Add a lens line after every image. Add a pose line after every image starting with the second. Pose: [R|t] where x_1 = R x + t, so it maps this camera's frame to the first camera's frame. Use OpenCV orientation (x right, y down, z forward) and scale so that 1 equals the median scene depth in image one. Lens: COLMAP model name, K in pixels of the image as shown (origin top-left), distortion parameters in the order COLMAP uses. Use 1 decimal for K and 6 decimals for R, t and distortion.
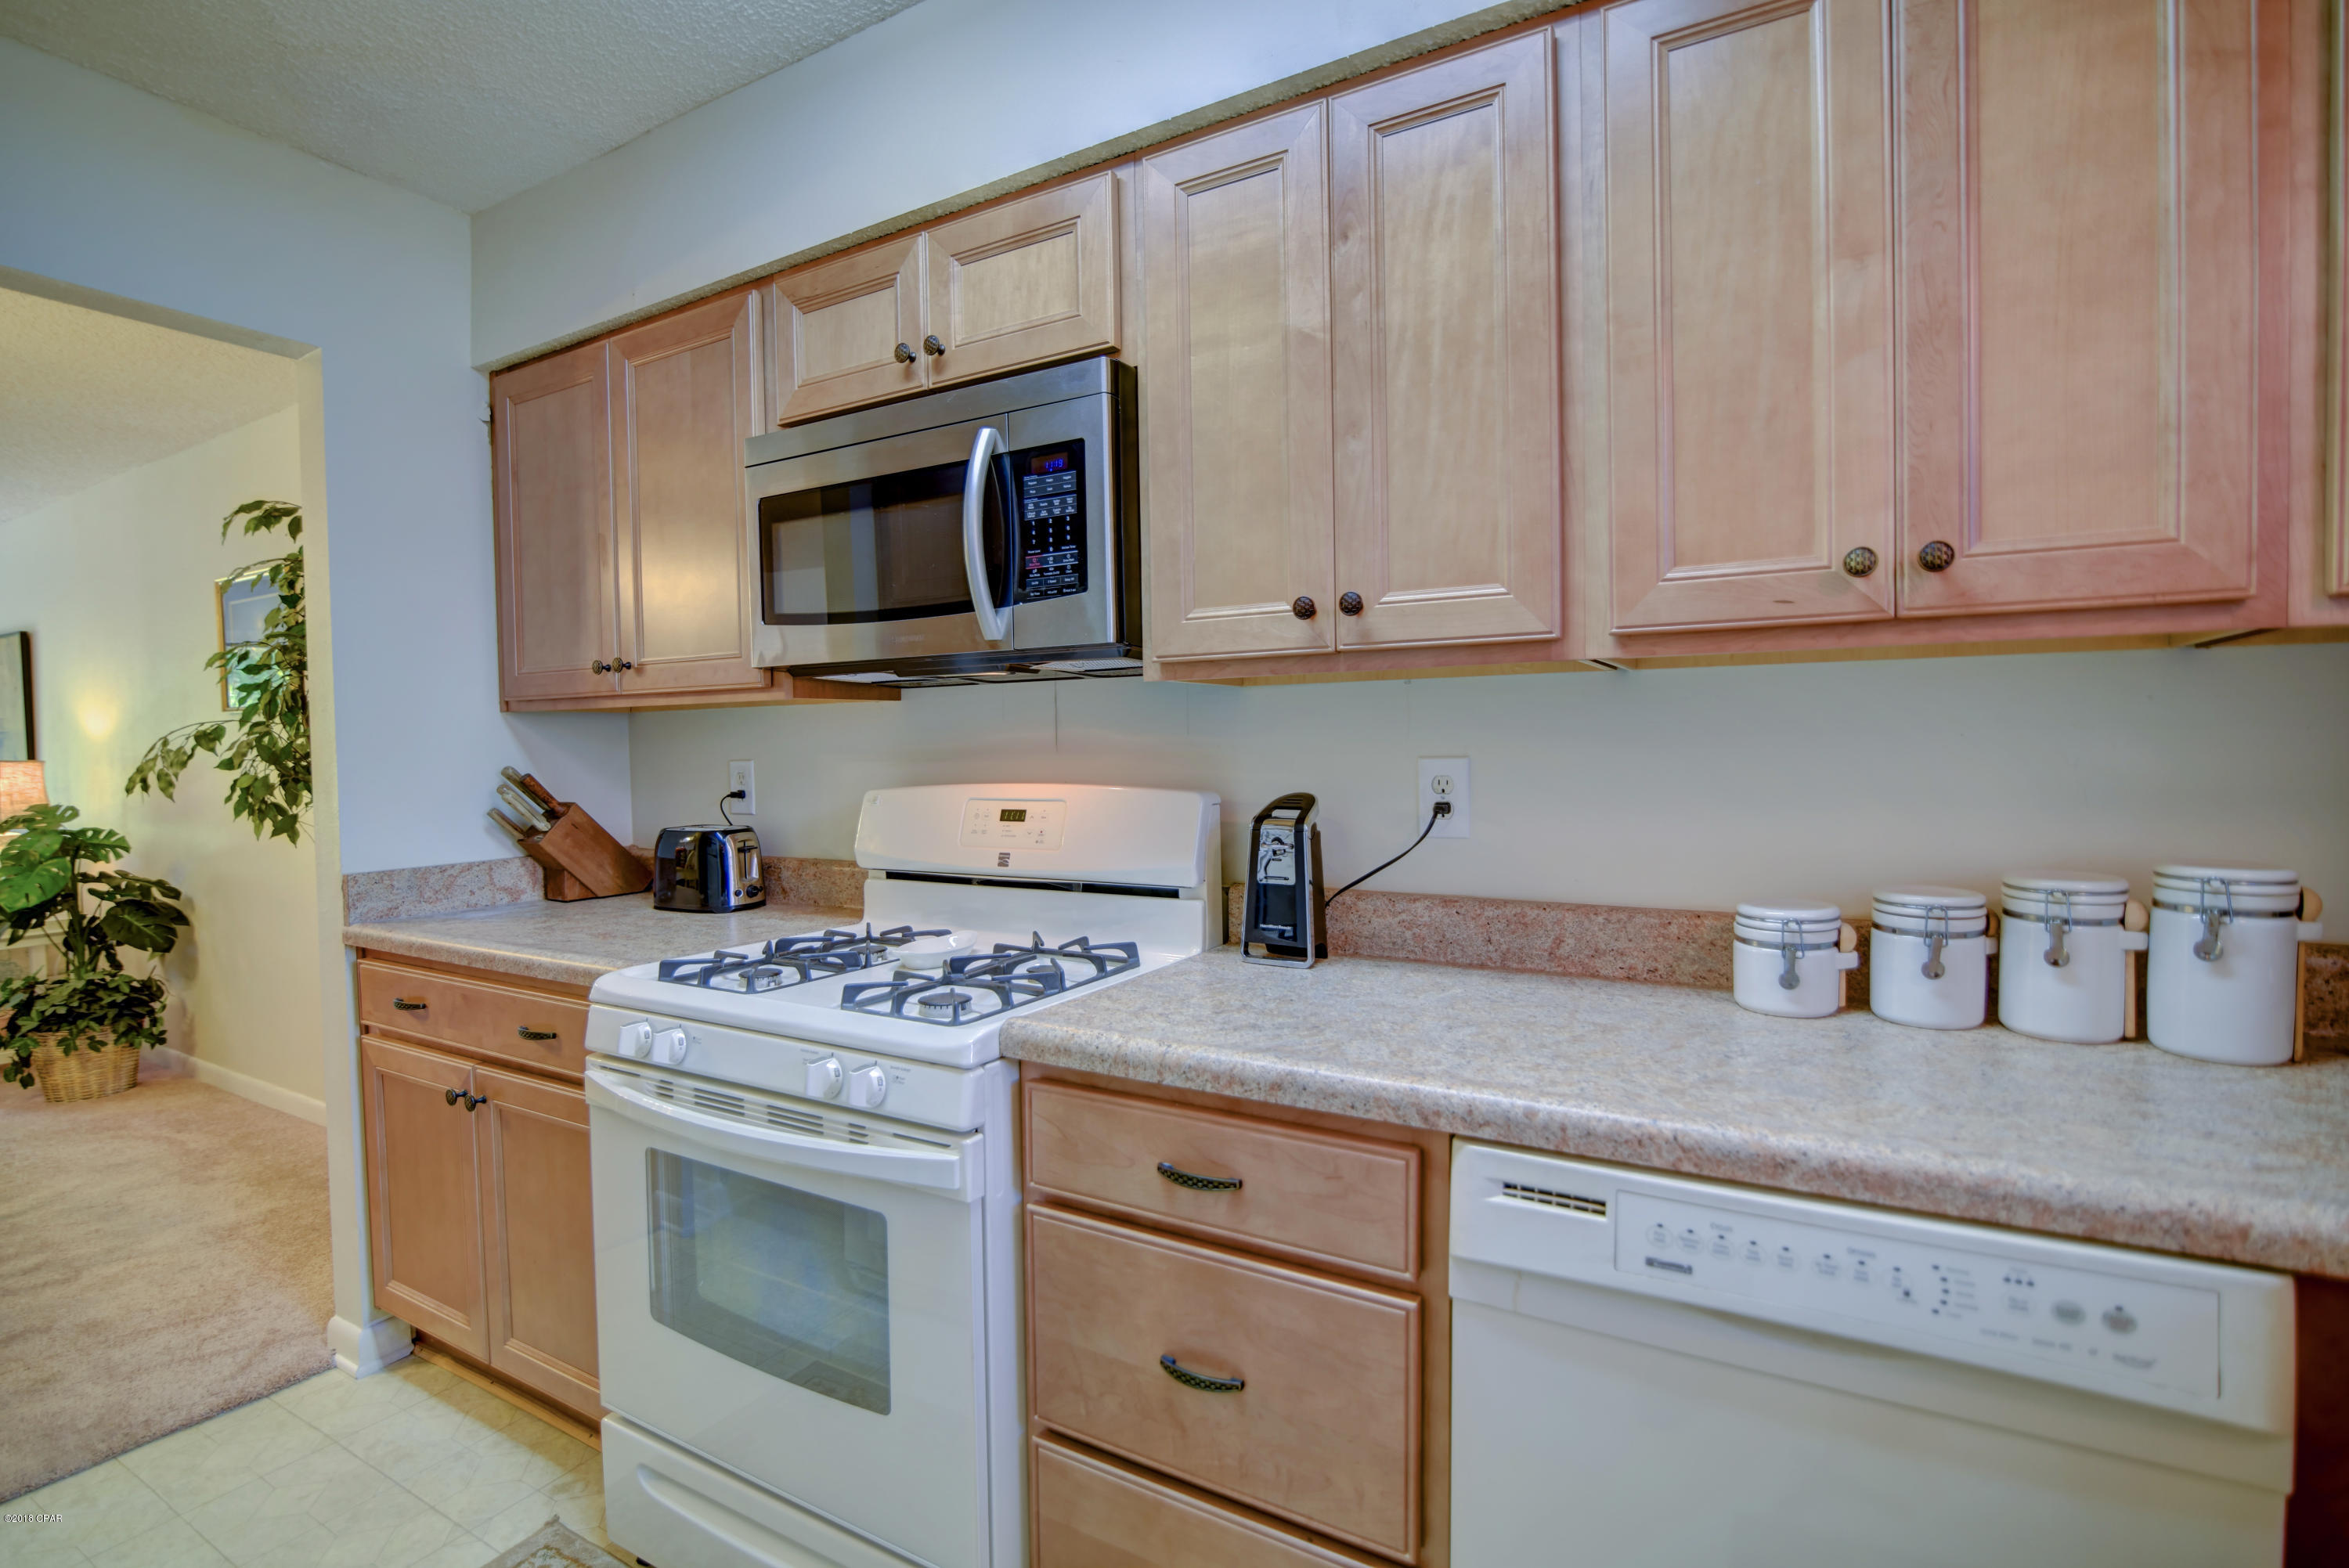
lens RADIAL K [[1090.3, 0, 1171.0], [0, 1090.3, 779.2], [0, 0, 1]] dist [-0.017238, 0.000814]
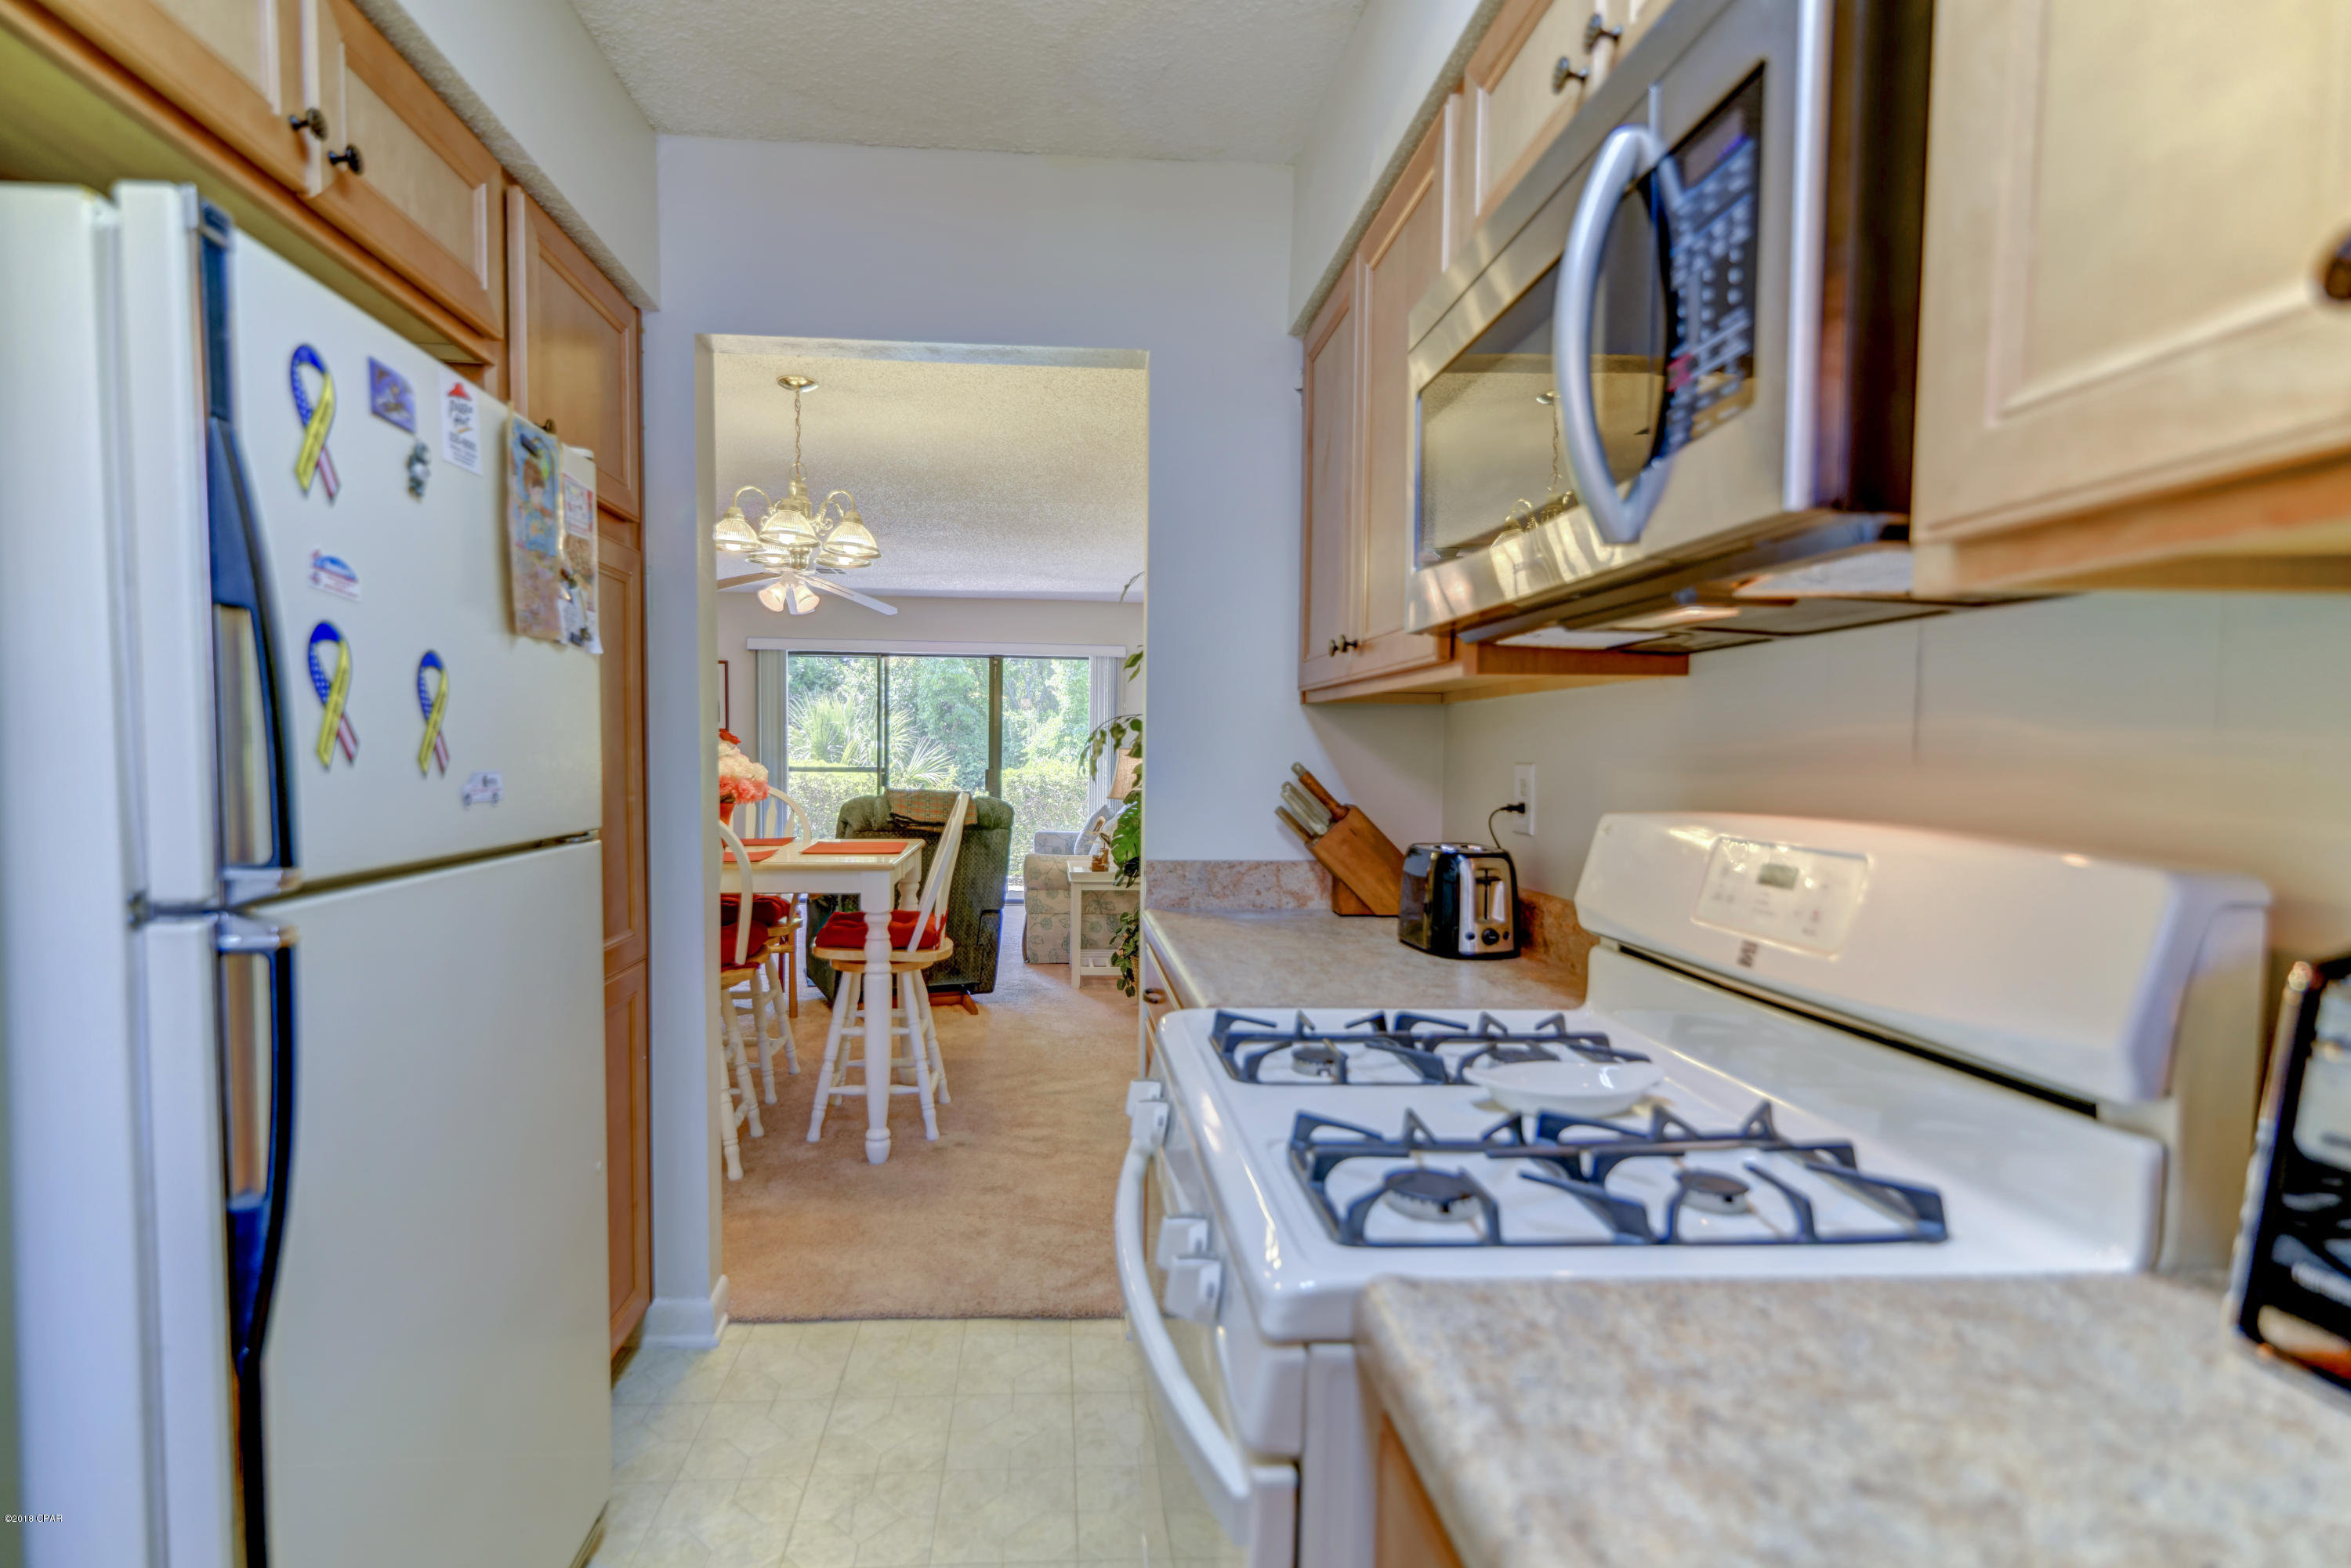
lens RADIAL K [[1138.6, 0, 1124.0], [0, 1138.6, 817.1], [0, 0, 1]] dist [0.010510, 0.000225]
pose [[0.557800, 0.069802, -0.827035, 0.181121], [-0.047362, 0.997510, 0.052246, -0.013782], [0.828623, 0.010027, 0.559717, 0.515172]]
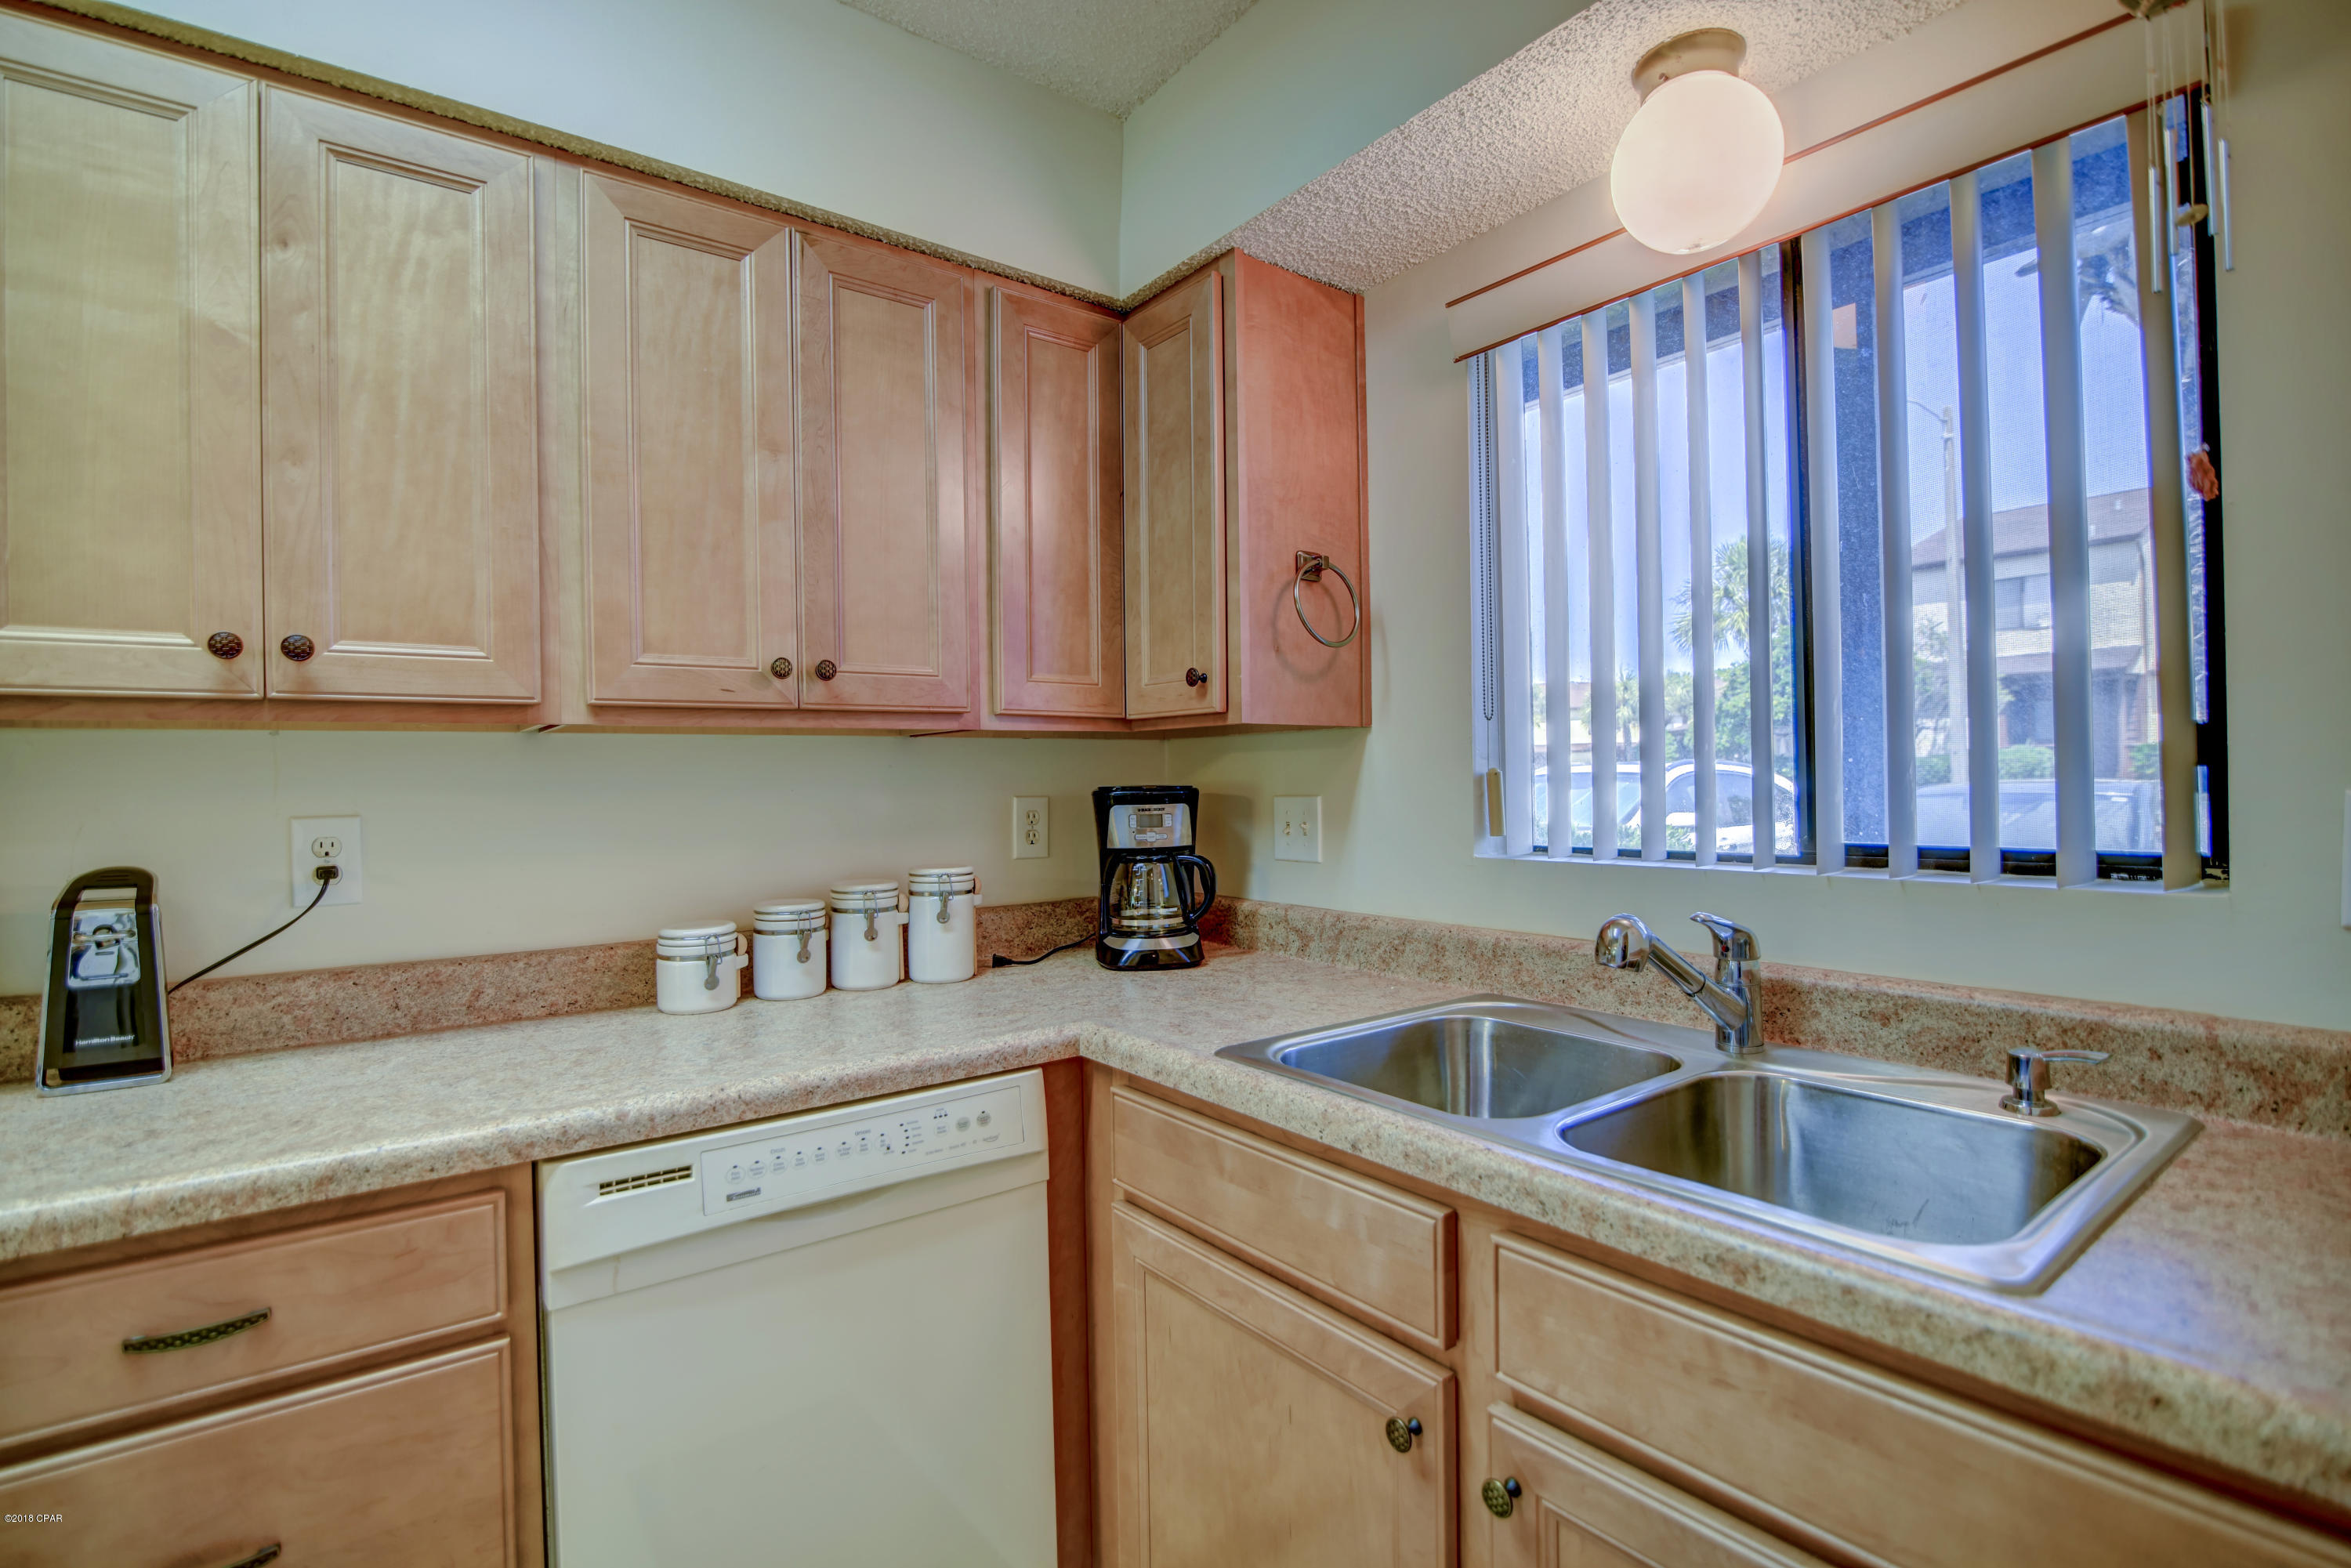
lens RADIAL K [[1086.4, 0, 1169.0], [0, 1086.4, 779.9], [0, 0, 1]] dist [-0.017702, 0.000778]
pose [[0.392437, 0.006716, 0.919754, -0.329316], [0.042732, 0.998760, -0.025525, 0.001941], [-0.918786, 0.049320, 0.391663, -0.006398]]
